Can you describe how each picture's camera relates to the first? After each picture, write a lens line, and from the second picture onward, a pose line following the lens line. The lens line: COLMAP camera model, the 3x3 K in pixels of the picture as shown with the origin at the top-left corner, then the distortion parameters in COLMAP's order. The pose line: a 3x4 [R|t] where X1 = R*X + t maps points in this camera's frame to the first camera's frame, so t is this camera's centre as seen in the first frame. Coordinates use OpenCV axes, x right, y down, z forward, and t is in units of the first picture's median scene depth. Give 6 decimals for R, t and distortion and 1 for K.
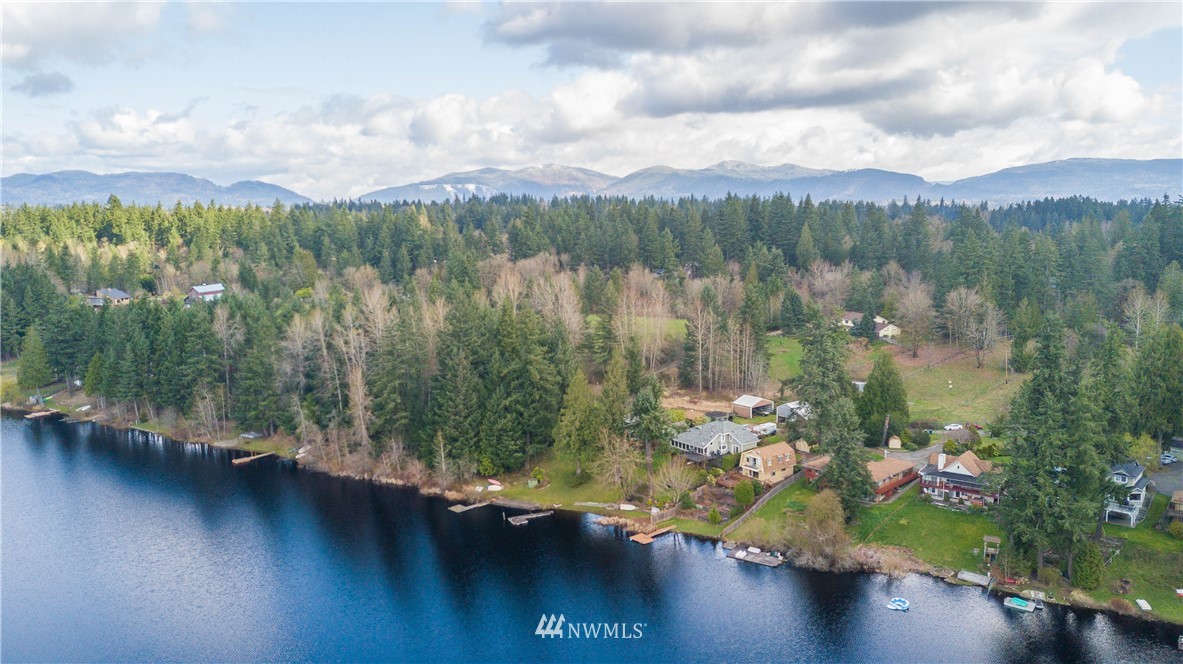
lens RADIAL K [[890.2, 0, 591.5], [0, 890.2, 332.0], [0, 0, 1]] dist [0.119613, -0.116531]
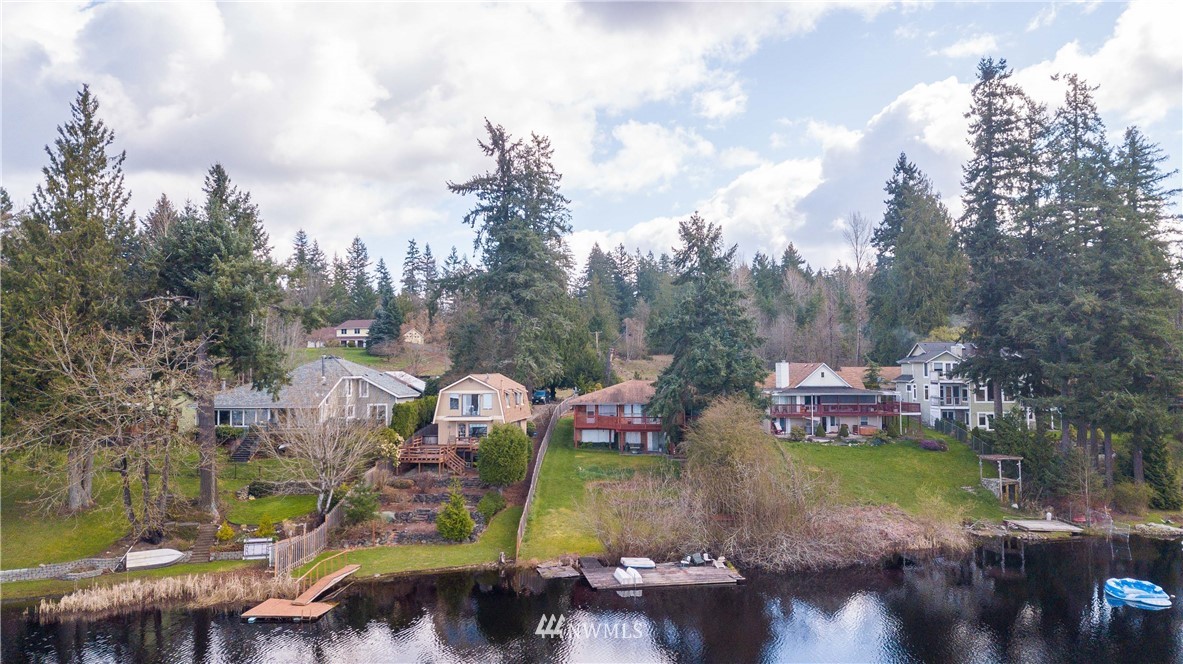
lens RADIAL K [[890.2, 0, 591.5], [0, 890.2, 332.0], [0, 0, 1]] dist [0.119613, -0.116531]
pose [[0.735260, 0.031243, 0.677065, -0.065071], [0.093933, 0.984600, -0.147441, 0.185357], [-0.671245, 0.172006, 0.721003, 0.679136]]
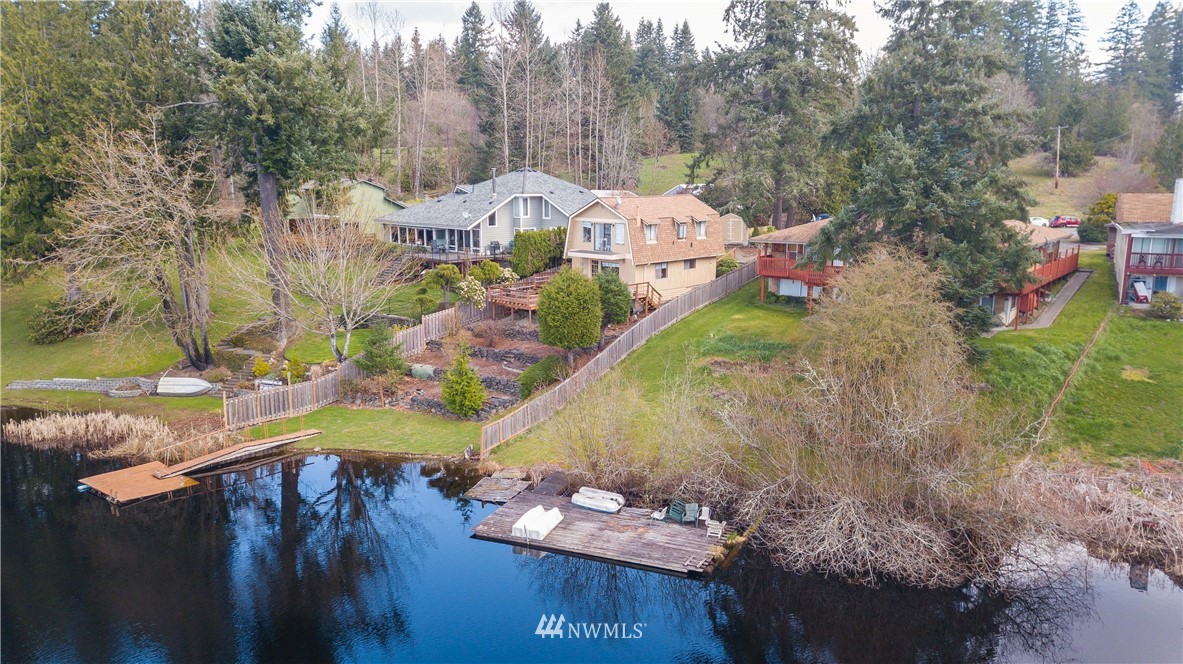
lens RADIAL K [[890.2, 0, 591.5], [0, 890.2, 332.0], [0, 0, 1]] dist [0.119613, -0.116531]
pose [[0.988787, -0.017081, 0.148350, 0.133015], [0.011555, 0.999210, 0.038028, 0.173571], [-0.148882, -0.035887, 0.988203, 0.706116]]
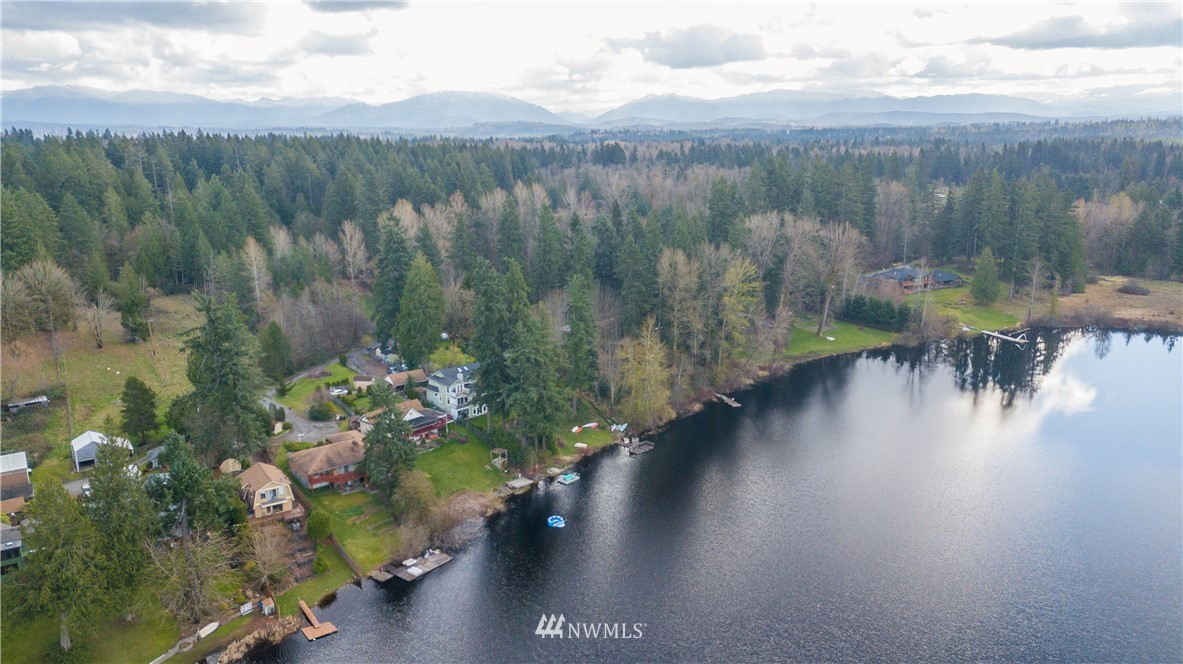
lens RADIAL K [[890.2, 0, 591.5], [0, 890.2, 332.0], [0, 0, 1]] dist [0.119613, -0.116531]
pose [[0.126532, -0.221094, 0.967009, -0.559367], [0.156930, 0.967030, 0.200565, -0.119637], [-0.979471, 0.126375, 0.157057, 0.594345]]
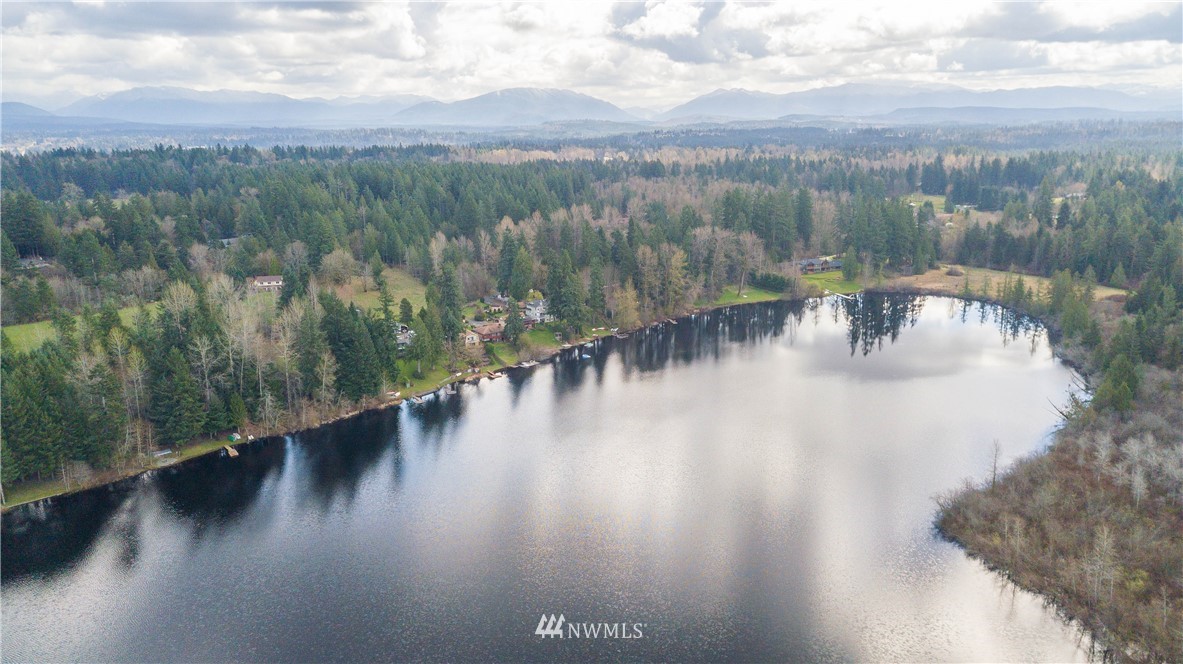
lens RADIAL K [[890.2, 0, 591.5], [0, 890.2, 332.0], [0, 0, 1]] dist [0.119613, -0.116531]
pose [[0.199479, -0.223644, 0.954039, -1.826416], [0.157325, 0.968286, 0.194089, -0.243047], [-0.967190, 0.111377, 0.228338, 0.256898]]
